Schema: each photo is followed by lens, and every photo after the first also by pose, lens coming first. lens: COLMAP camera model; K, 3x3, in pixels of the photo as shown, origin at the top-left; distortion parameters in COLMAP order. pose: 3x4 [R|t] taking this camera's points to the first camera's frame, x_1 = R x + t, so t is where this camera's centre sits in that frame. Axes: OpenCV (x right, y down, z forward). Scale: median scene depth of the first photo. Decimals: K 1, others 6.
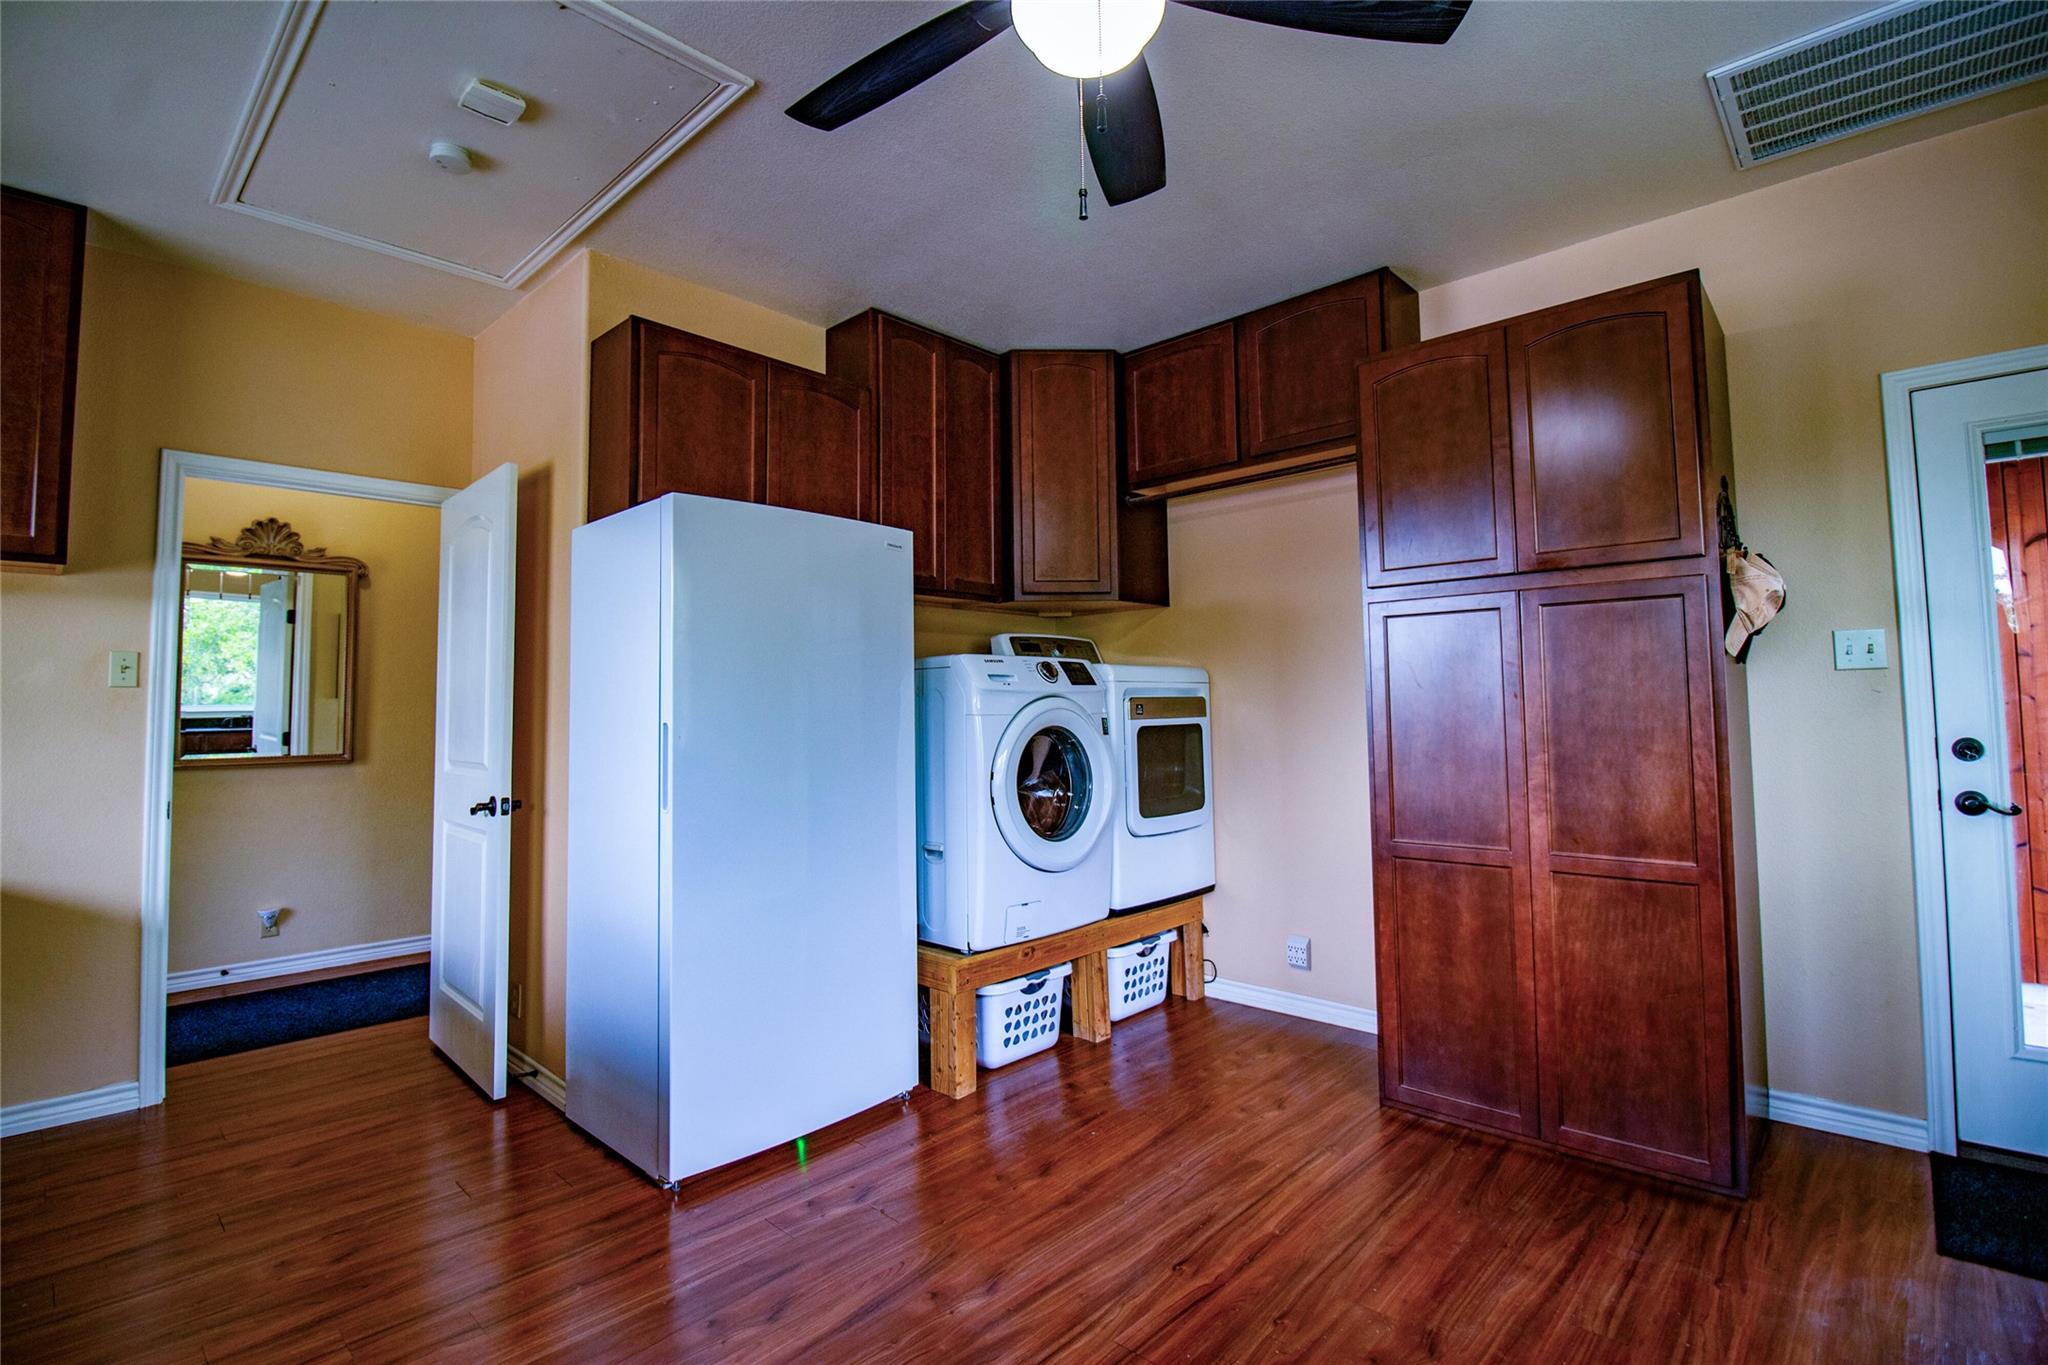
lens RADIAL K [[944.8, 0, 1019.7], [0, 944.8, 654.7], [0, 0, 1]] dist [0.001482, -0.014047]
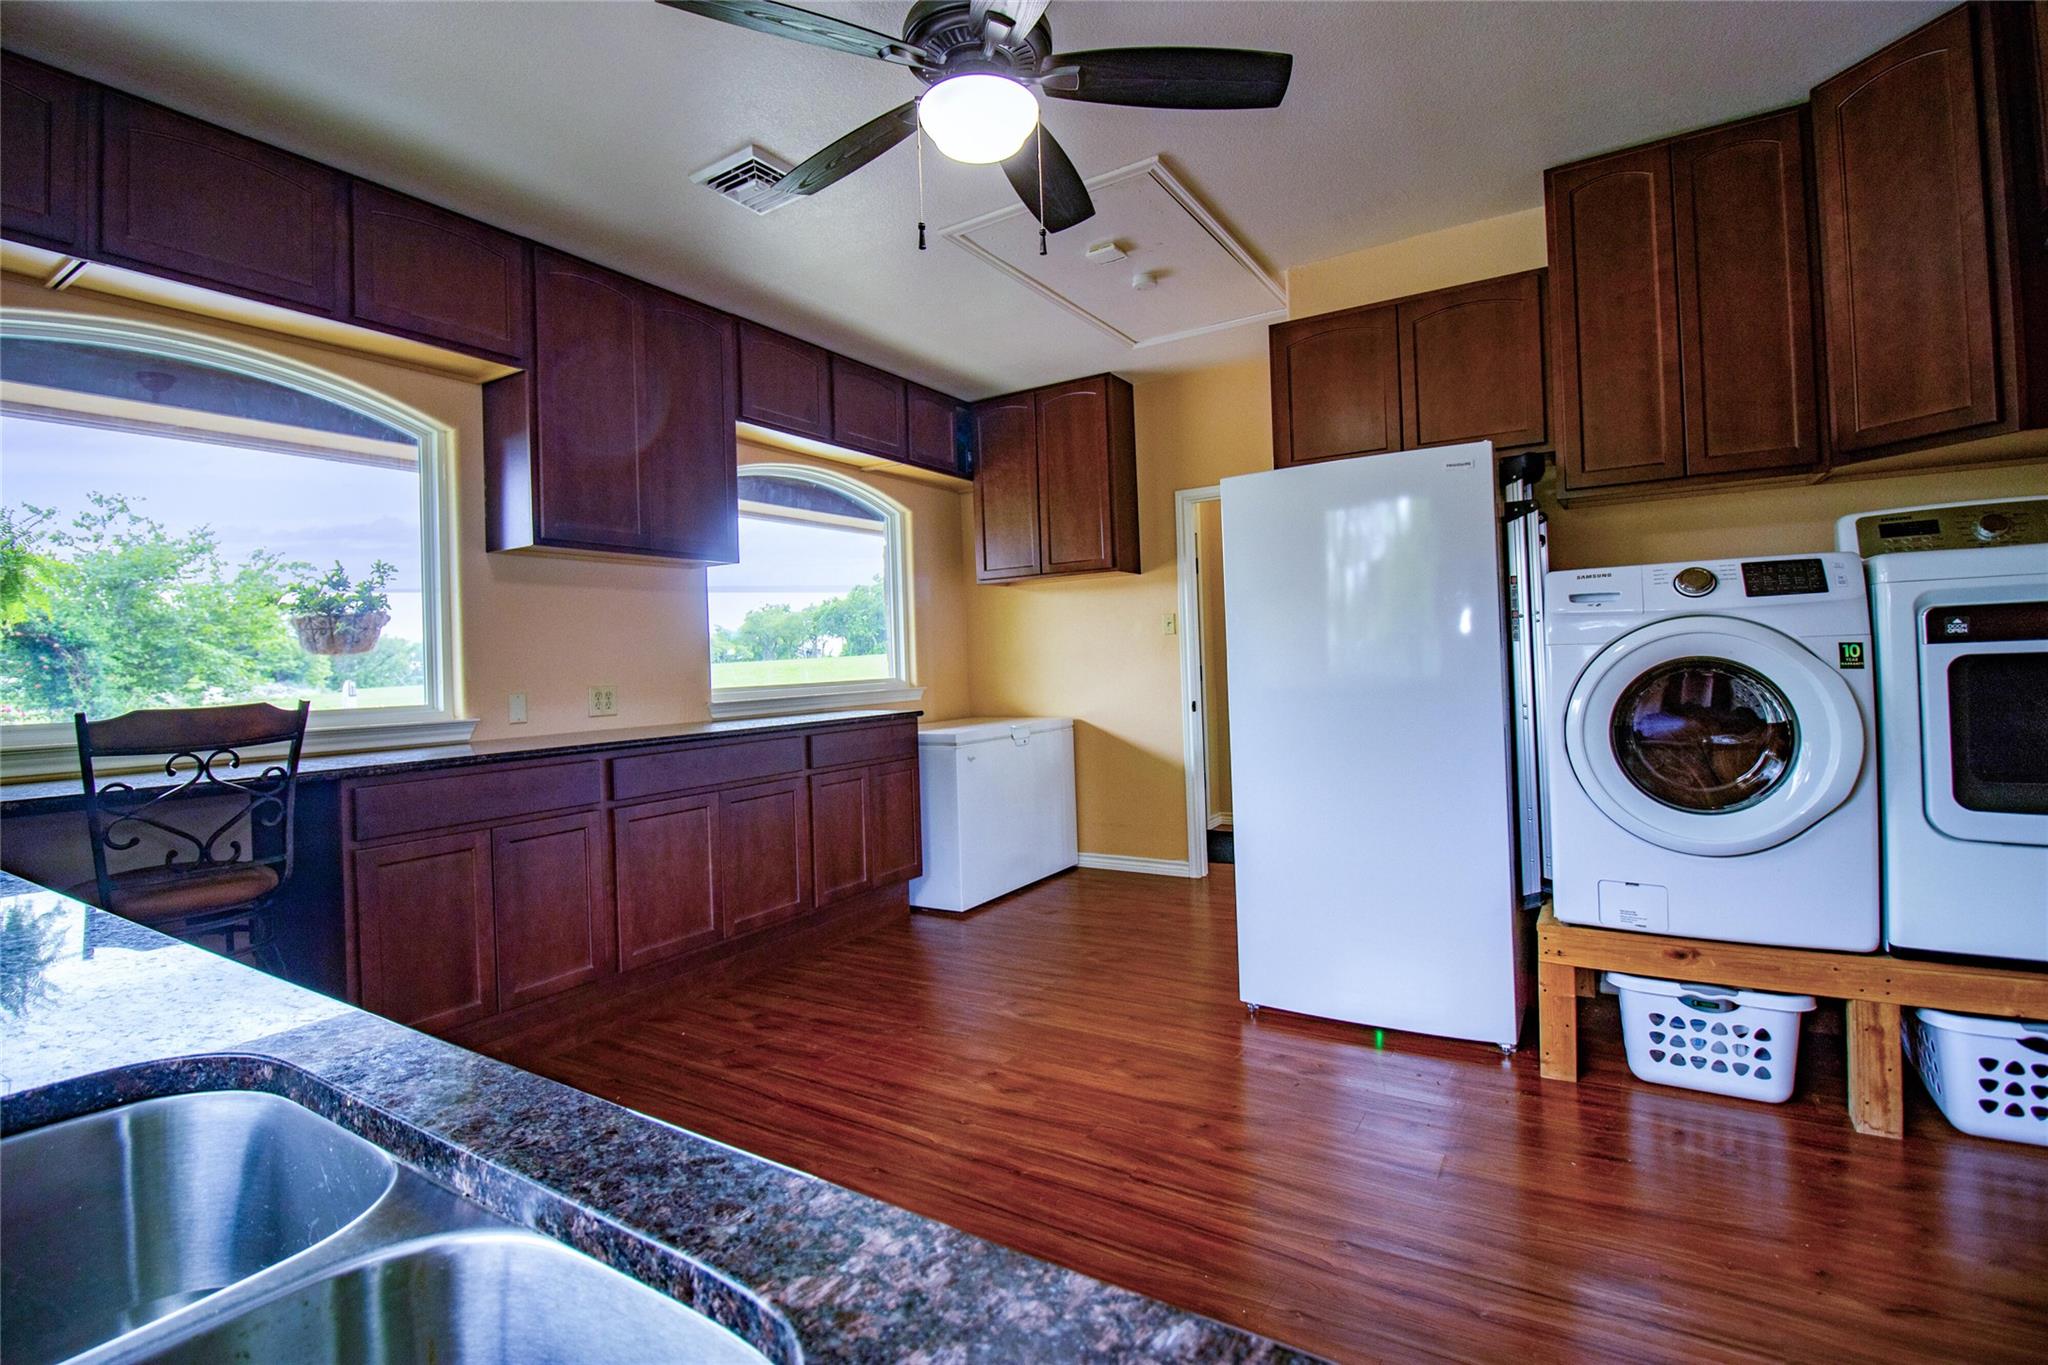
lens RADIAL K [[944.8, 0, 1019.7], [0, 944.8, 654.7], [0, 0, 1]] dist [0.001482, -0.014047]
pose [[0.196523, 0.001664, -0.980498, 0.790698], [0.088720, 0.995866, 0.019472, 0.016843], [0.976477, -0.090816, 0.195563, 0.431503]]
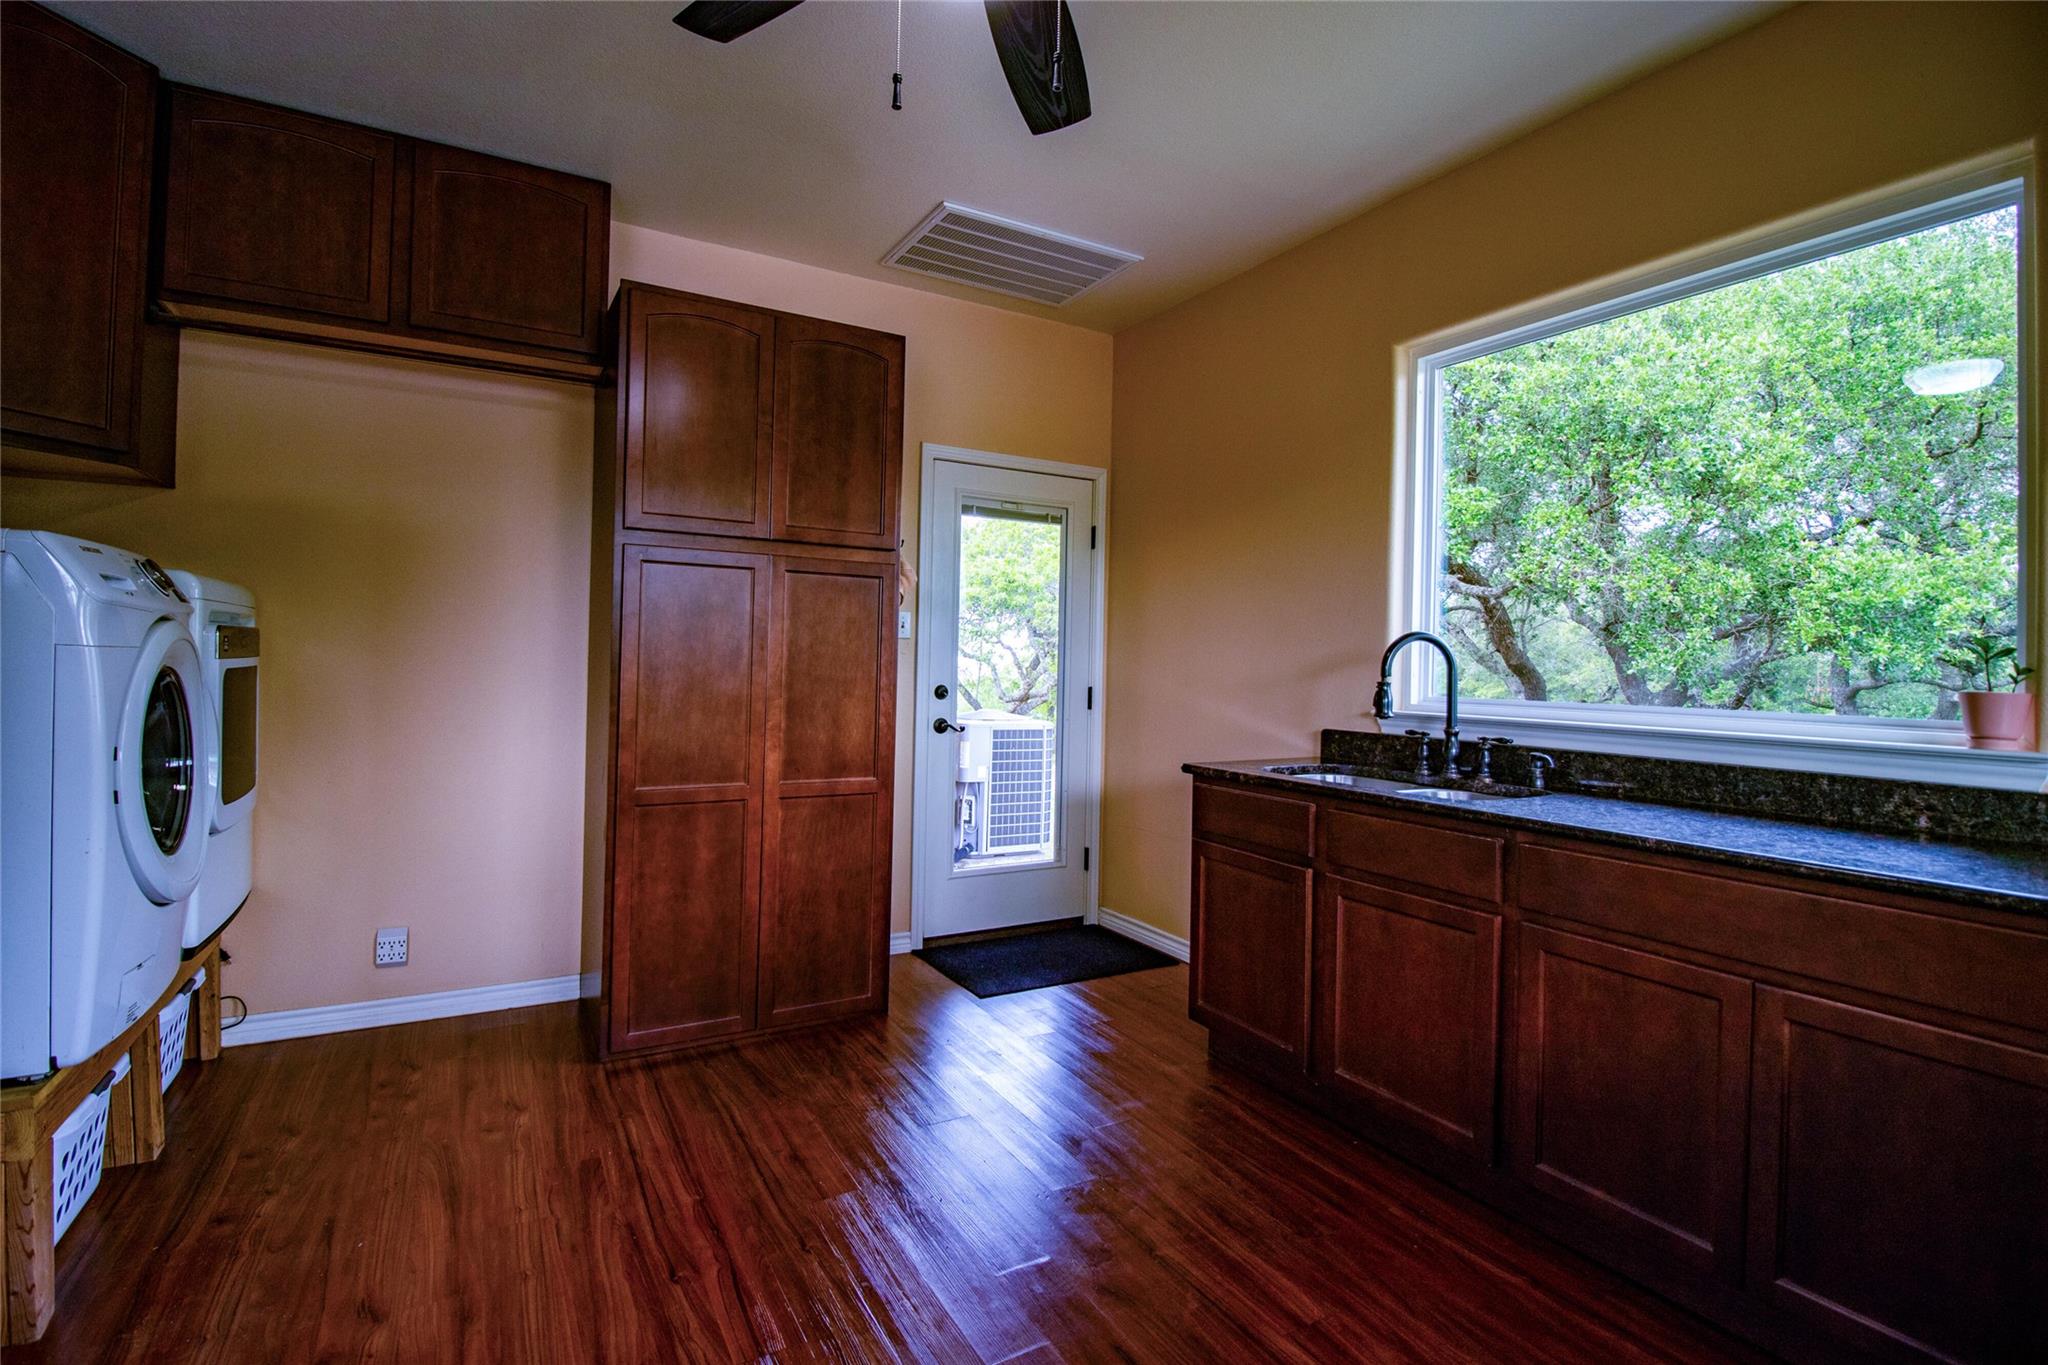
lens RADIAL K [[950.7, 0, 1019.9], [0, 950.7, 662.1], [0, 0, 1]] dist [0.000347, -0.015548]
pose [[0.293292, 0.021614, 0.955778, -0.465181], [-0.080969, 0.996714, 0.002307, 0.032883], [-0.952588, -0.078064, 0.294079, 0.366434]]
